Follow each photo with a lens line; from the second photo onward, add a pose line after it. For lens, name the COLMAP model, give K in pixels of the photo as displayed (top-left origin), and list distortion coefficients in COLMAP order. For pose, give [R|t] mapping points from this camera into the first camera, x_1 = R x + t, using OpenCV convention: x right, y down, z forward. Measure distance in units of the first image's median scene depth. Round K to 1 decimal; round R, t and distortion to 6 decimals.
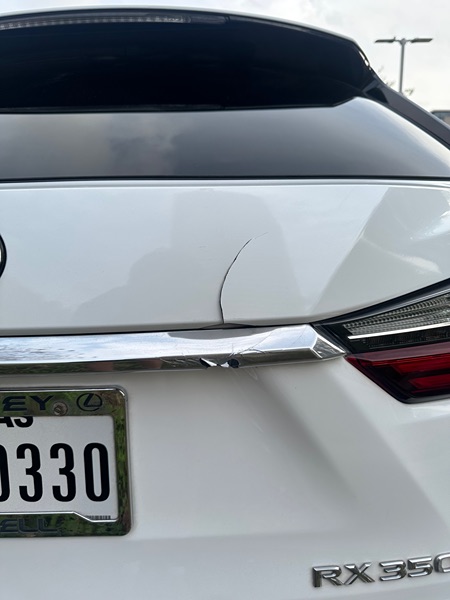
lens RADIAL K [[430.3, 0, 227.4], [0, 430.3, 303.8], [0, 0, 1]] dist [-0.000603, -0.010604]
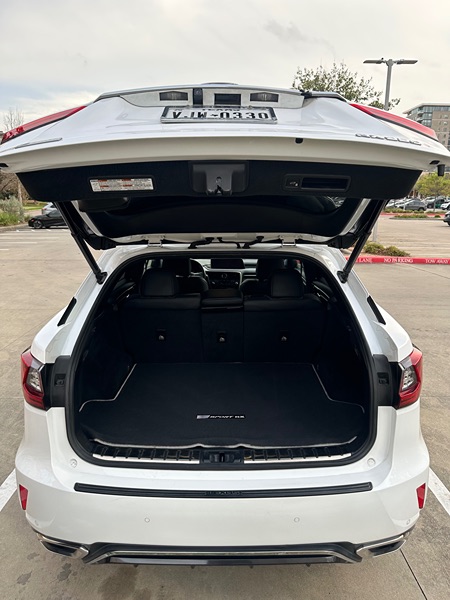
lens RADIAL K [[430.3, 0, 228.1], [0, 430.3, 296.2], [0, 0, 1]] dist [-0.000603, -0.010604]
pose [[0.999565, 0.009695, 0.027857, -0.634221], [-0.011243, 0.998369, 0.055980, -1.028129], [-0.027269, -0.056269, 0.998043, -2.377842]]
